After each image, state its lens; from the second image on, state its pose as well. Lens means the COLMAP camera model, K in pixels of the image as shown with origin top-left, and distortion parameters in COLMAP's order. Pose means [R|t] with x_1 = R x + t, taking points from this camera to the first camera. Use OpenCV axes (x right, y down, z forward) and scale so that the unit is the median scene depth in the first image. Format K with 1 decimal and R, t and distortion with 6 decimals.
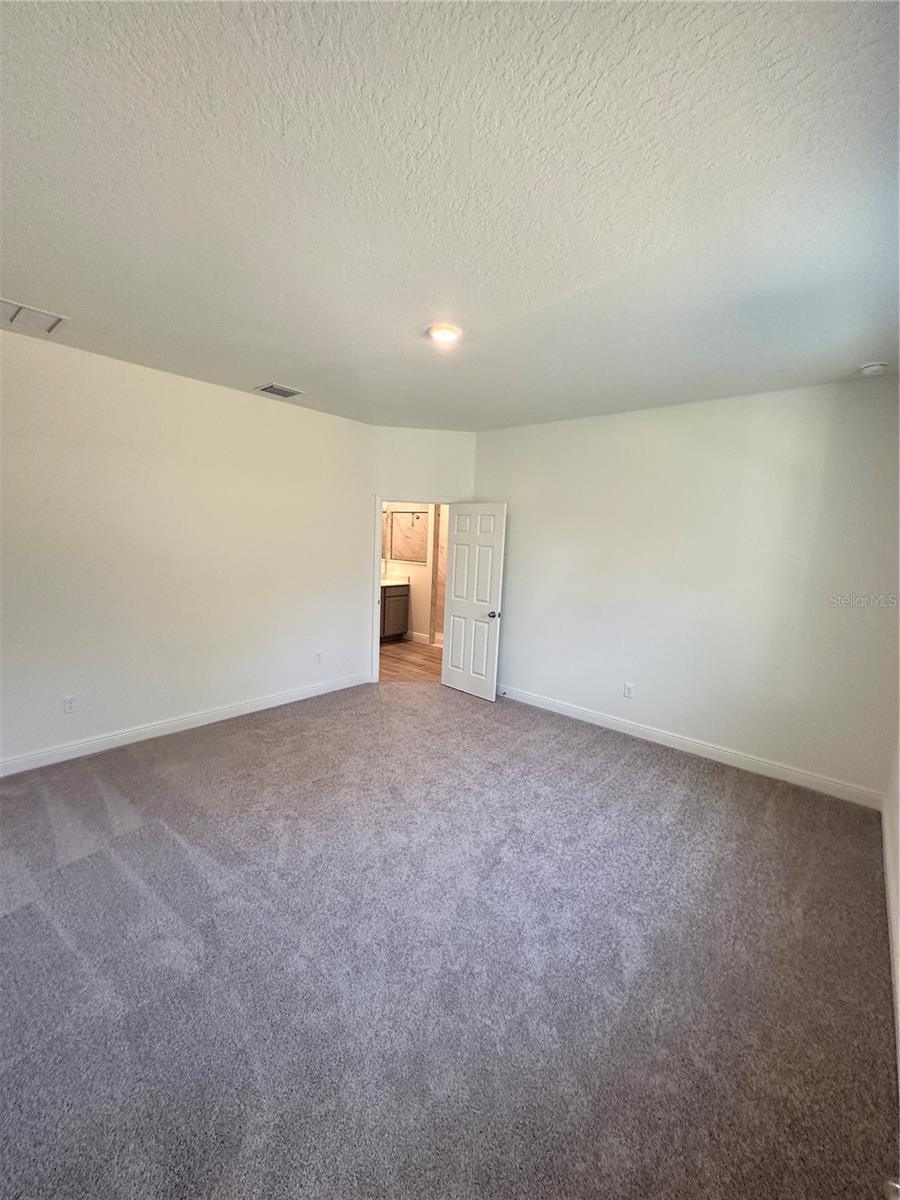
lens RADIAL K [[477.0, 0, 452.9], [0, 477.0, 603.5], [0, 0, 1]] dist [-0.000267, 0.000251]
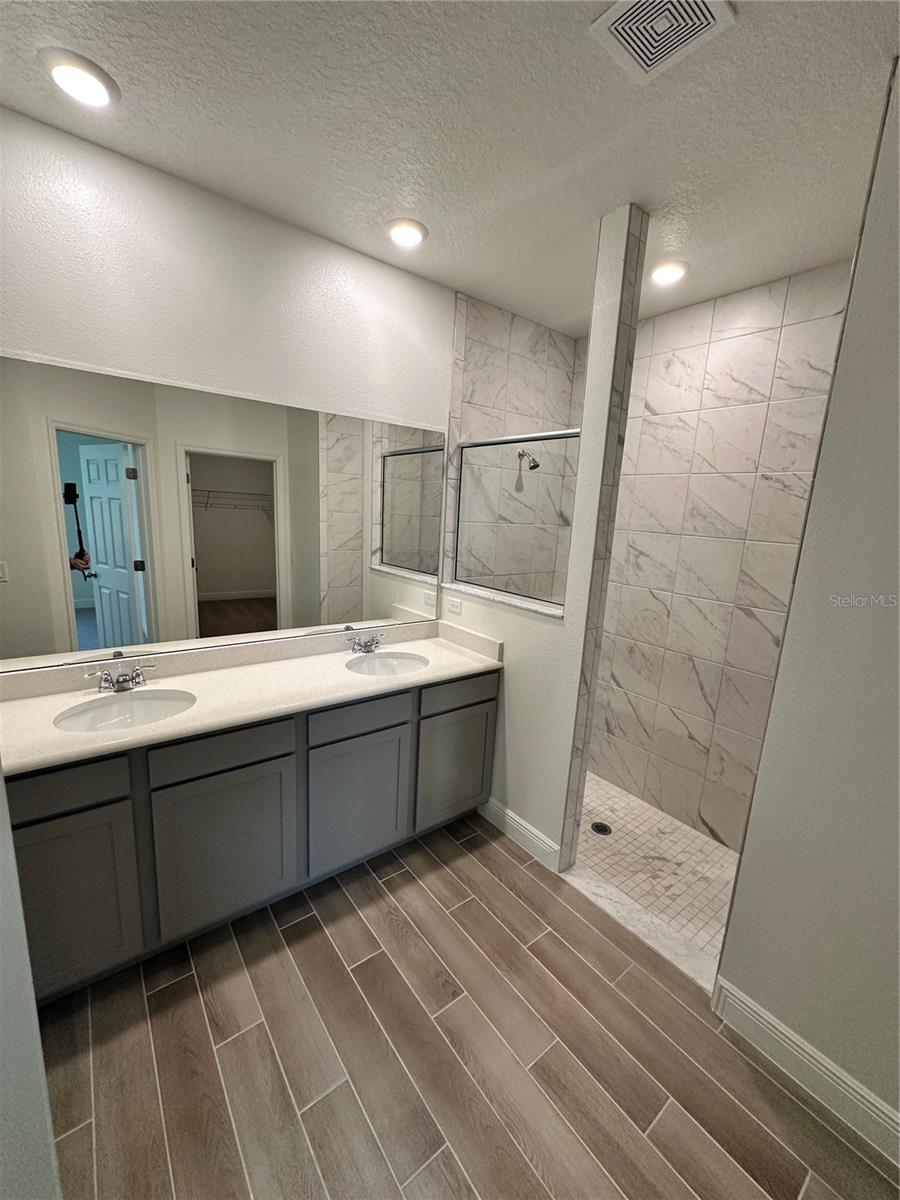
lens RADIAL K [[477.0, 0, 449.6], [0, 477.0, 597.0], [0, 0, 1]] dist [-0.000267, 0.000251]
pose [[0.978965, 0.046968, -0.198547, -0.069578], [-0.042375, 0.998728, 0.027321, -0.102509], [0.199577, -0.018333, 0.979711, 0.734096]]
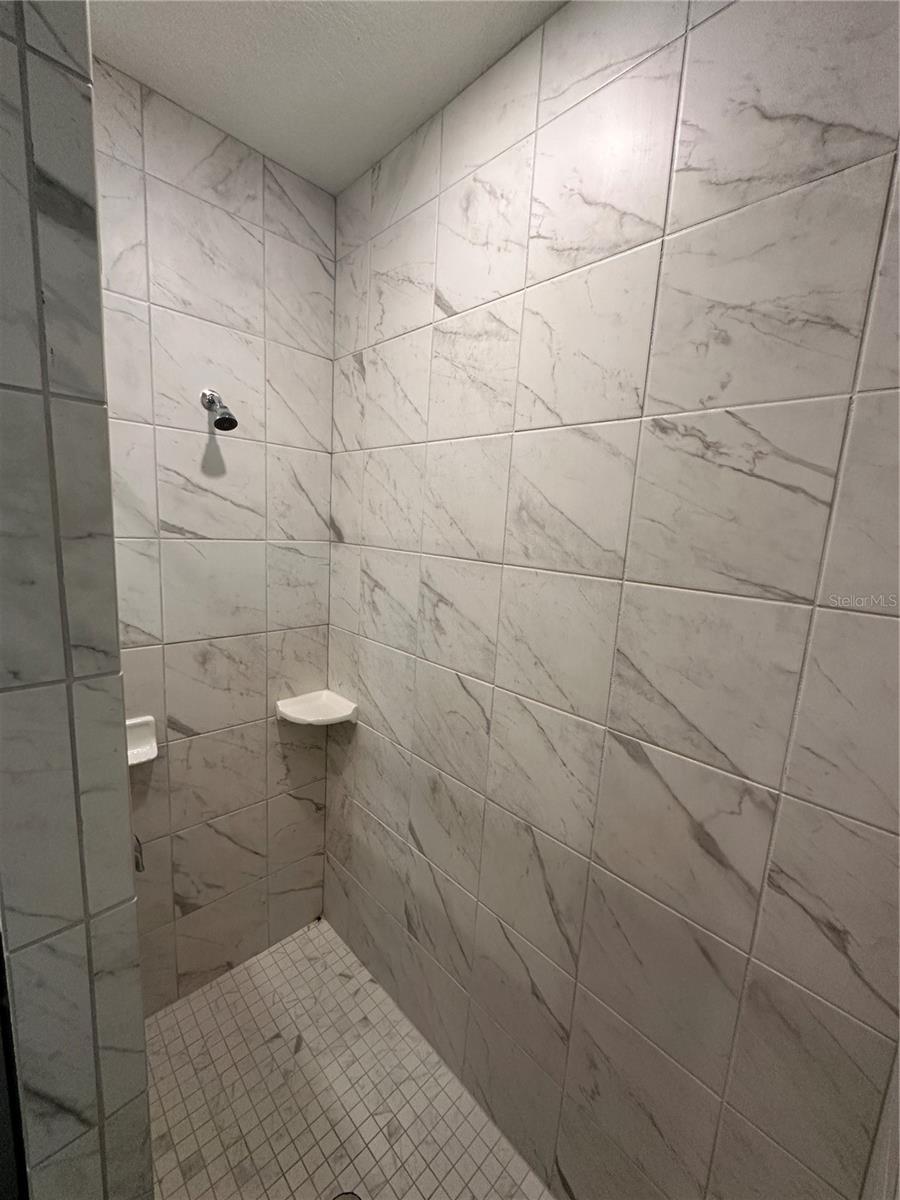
lens RADIAL K [[477.0, 0, 446.7], [0, 477.0, 596.8], [0, 0, 1]] dist [-0.000267, 0.000251]
pose [[0.994905, 0.028459, -0.096716, 0.031220], [-0.028682, 0.999588, -0.000913, -0.136795], [0.096650, 0.003682, 0.995312, 0.968143]]
